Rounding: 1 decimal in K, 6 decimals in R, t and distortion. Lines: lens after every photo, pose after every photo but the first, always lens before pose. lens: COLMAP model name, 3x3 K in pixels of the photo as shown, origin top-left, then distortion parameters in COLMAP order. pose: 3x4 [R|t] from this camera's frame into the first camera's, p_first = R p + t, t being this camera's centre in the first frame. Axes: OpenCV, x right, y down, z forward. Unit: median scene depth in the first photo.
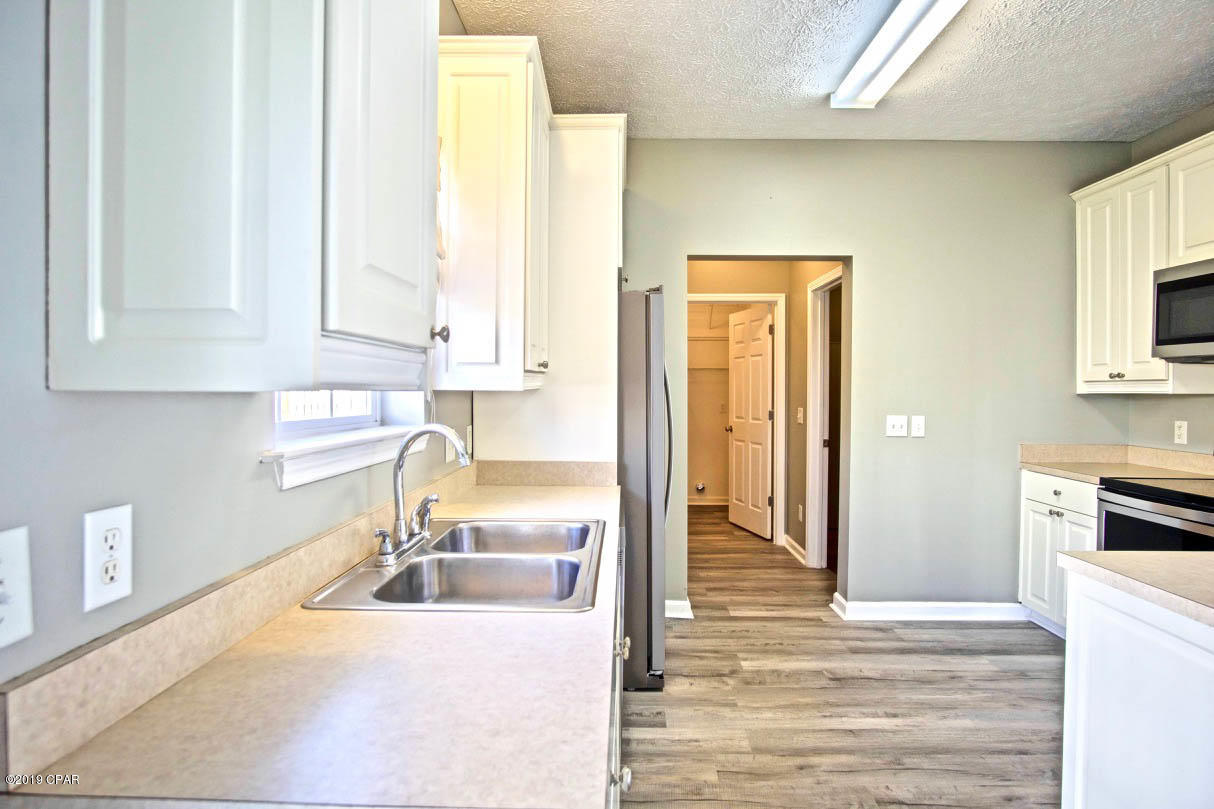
lens RADIAL K [[647.8, 0, 607.0], [0, 647.8, 398.3], [0, 0, 1]] dist [-0.026562, 0.000254]
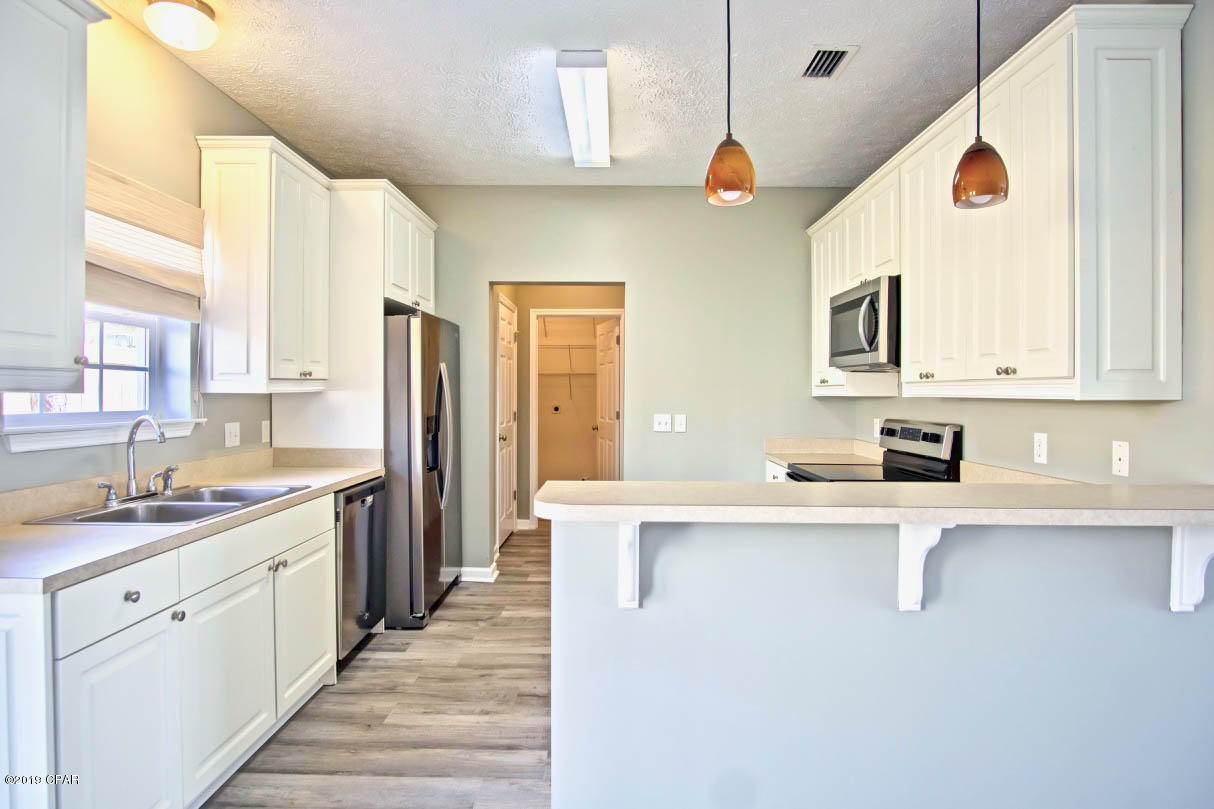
lens RADIAL K [[650.6, 0, 605.5], [0, 650.6, 397.7], [0, 0, 1]] dist [-0.028260, 0.002108]
pose [[0.999948, 0.000486, 0.010171, 0.398278], [-0.000428, 0.999984, -0.005719, 0.003395], [-0.010173, 0.005715, 0.999932, -0.259317]]
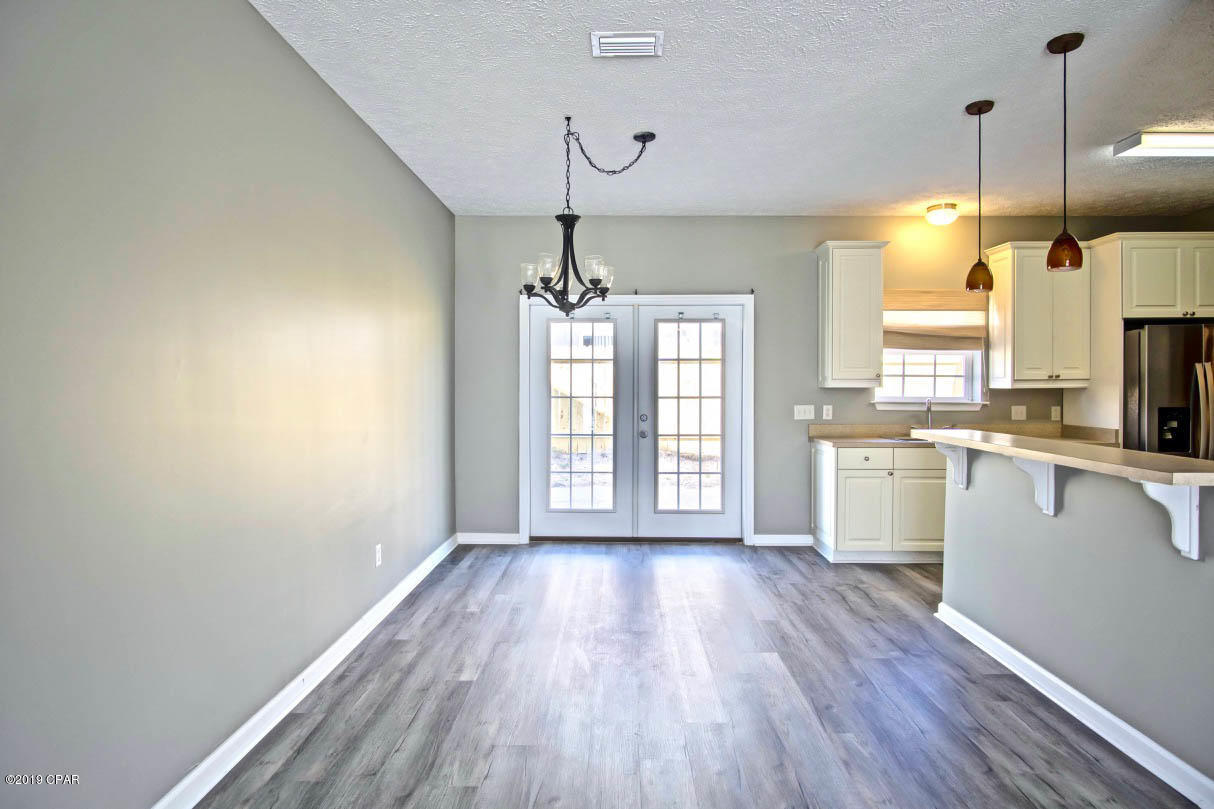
lens RADIAL K [[650.6, 0, 605.5], [0, 650.6, 397.7], [0, 0, 1]] dist [-0.028260, 0.002108]
pose [[0.004016, 0.012325, -0.999916, 1.559417], [-0.016376, 0.999791, 0.012258, 0.012529], [0.999858, 0.016325, 0.004217, -0.353363]]
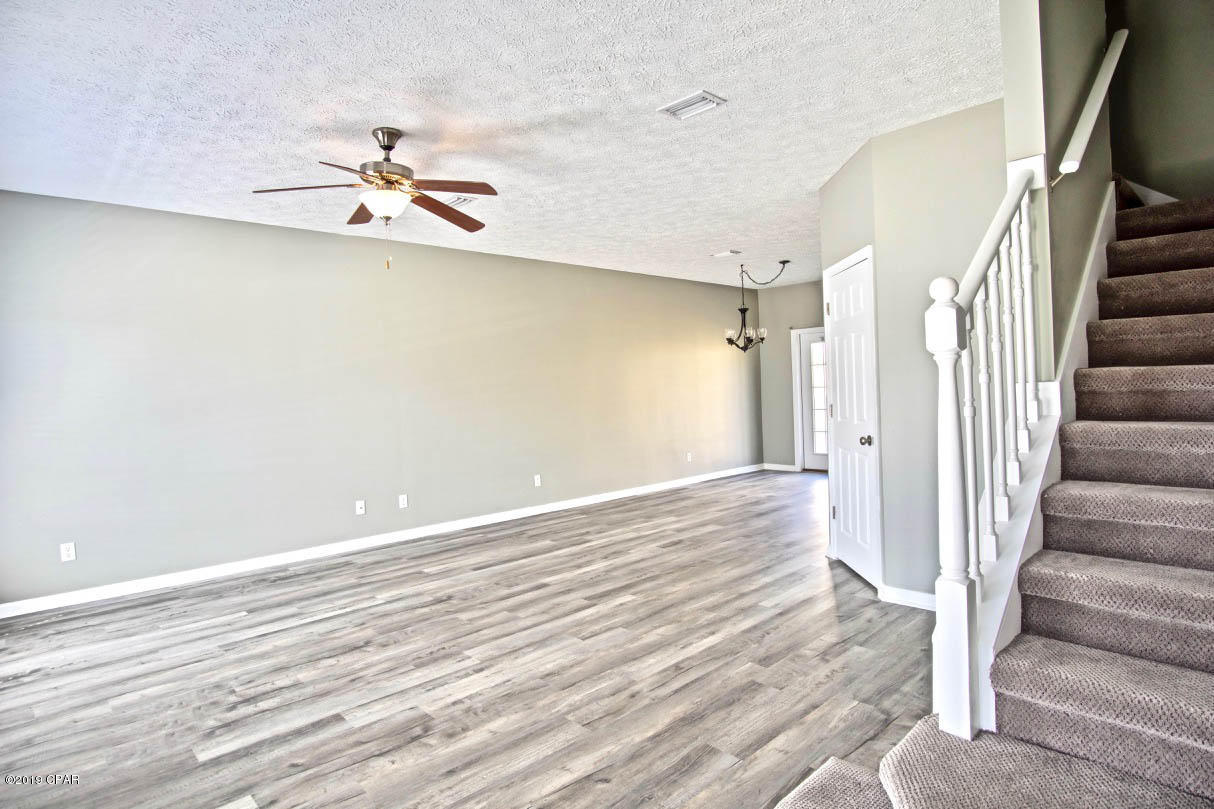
lens RADIAL K [[650.6, 0, 605.5], [0, 650.6, 397.7], [0, 0, 1]] dist [-0.028260, 0.002108]
pose [[-0.709717, 0.030653, -0.703820, 2.626606], [0.022319, 0.999530, 0.021027, -0.000593], [0.704133, -0.000785, -0.710067, 1.012790]]
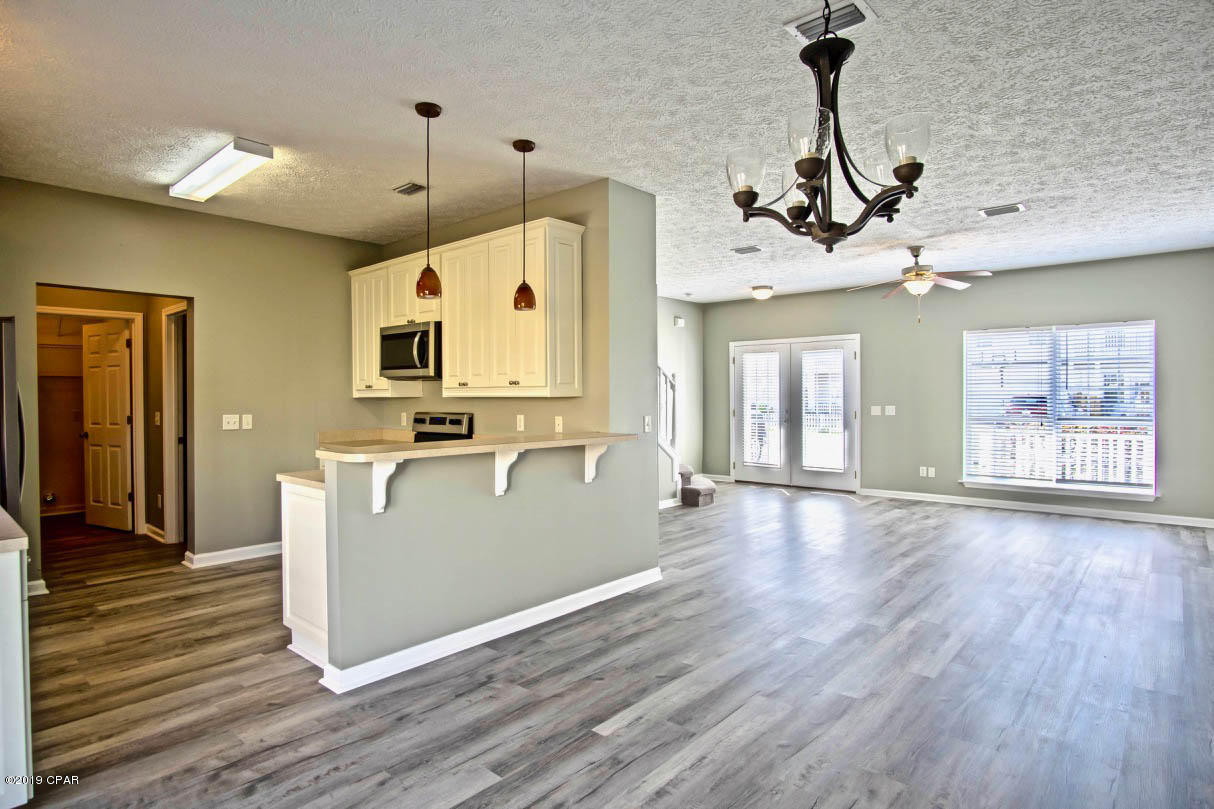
lens RADIAL K [[650.6, 0, 605.5], [0, 650.6, 397.7], [0, 0, 1]] dist [-0.028260, 0.002108]
pose [[0.646060, -0.009778, 0.763224, -0.108661], [0.017898, 0.999837, -0.002341, 0.009001], [-0.763077, 0.015172, 0.646130, -0.623115]]
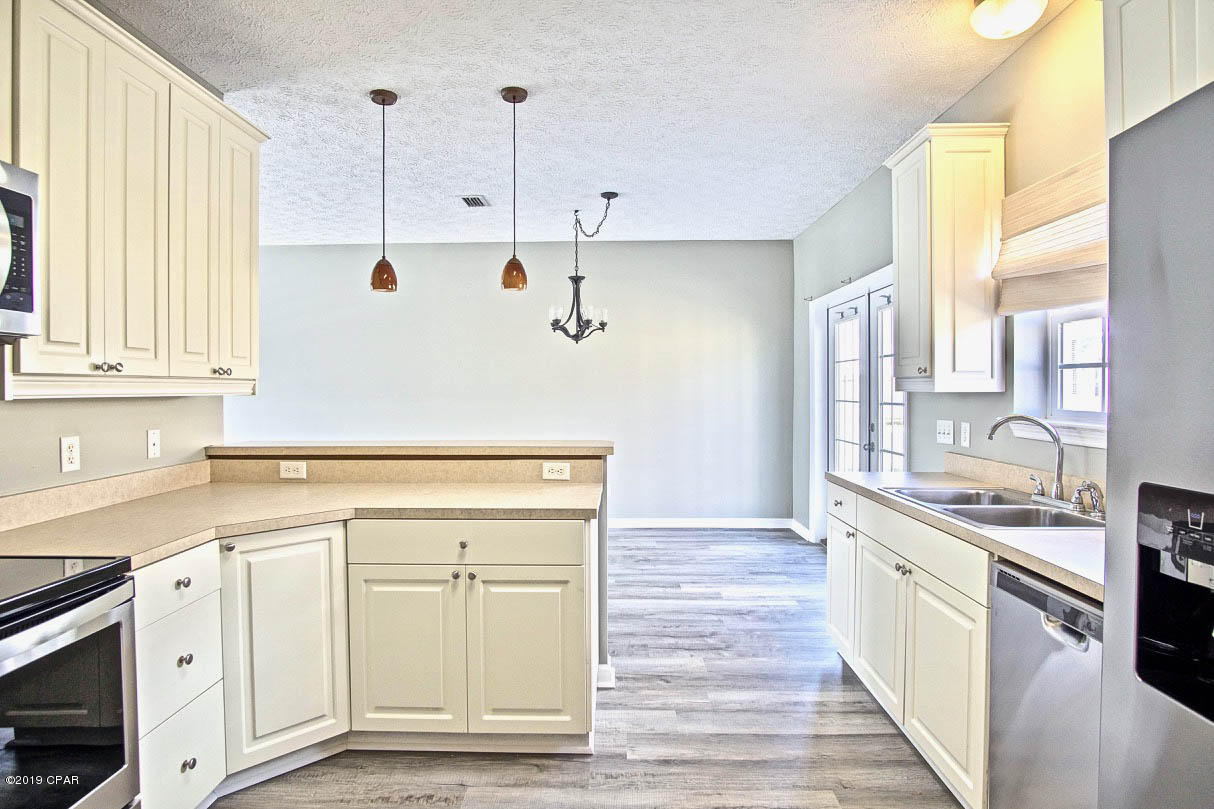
lens RADIAL K [[650.6, 0, 605.5], [0, 650.6, 397.7], [0, 0, 1]] dist [-0.028260, 0.002108]
pose [[-0.999994, -0.002156, -0.002756, 0.365205], [-0.002241, 0.999504, 0.031415, -0.023853], [0.002687, 0.031421, -0.999503, 1.269116]]
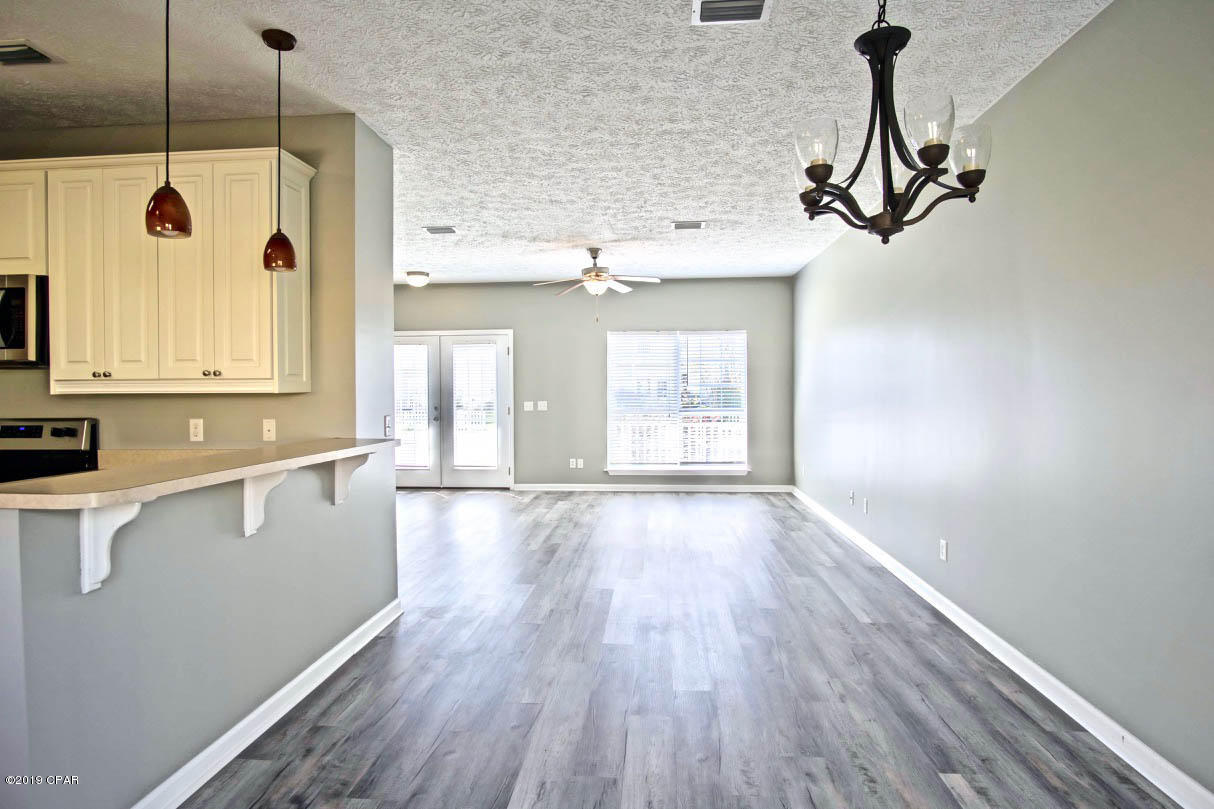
lens RADIAL K [[674.1, 0, 604.9], [0, 674.1, 397.3], [0, 0, 1]] dist [-0.028611, 0.000934]
pose [[0.055946, -0.015976, 0.998306, -0.142452], [0.020597, 0.999678, 0.014843, 0.003914], [-0.998221, 0.019732, 0.056257, -0.211430]]
